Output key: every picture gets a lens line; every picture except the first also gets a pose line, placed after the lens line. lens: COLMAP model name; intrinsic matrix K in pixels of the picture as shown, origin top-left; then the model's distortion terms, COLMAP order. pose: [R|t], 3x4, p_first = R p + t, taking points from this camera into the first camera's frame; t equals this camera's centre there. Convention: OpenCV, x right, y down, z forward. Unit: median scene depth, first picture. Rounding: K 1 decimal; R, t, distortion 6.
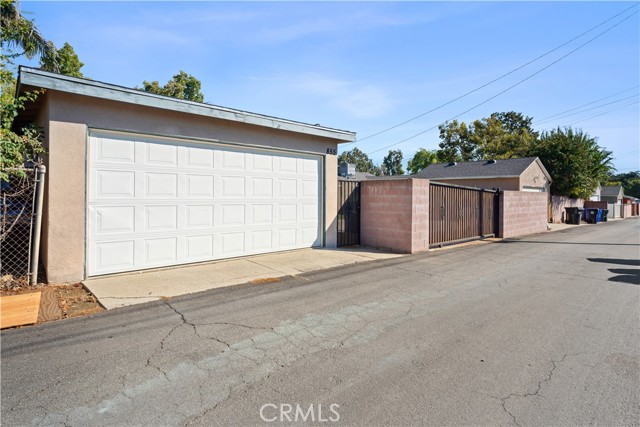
lens RADIAL K [[338.4, 0, 305.6], [0, 338.4, 196.4], [0, 0, 1]] dist [0.001207, -0.000228]
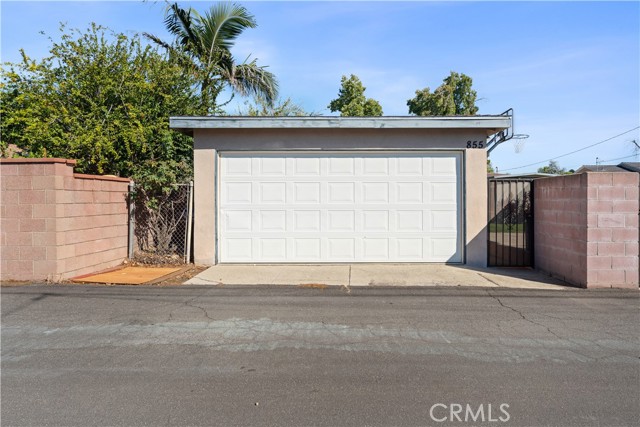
lens RADIAL K [[352.8, 0, 323.0], [0, 352.8, 207.4], [0, 0, 1]] dist [-0.007625, 0.003680]
pose [[0.741365, 0.003086, -0.671095, 0.473456], [0.005651, 0.999925, 0.010841, 0.004498], [0.671078, -0.011830, 0.741292, 0.195263]]
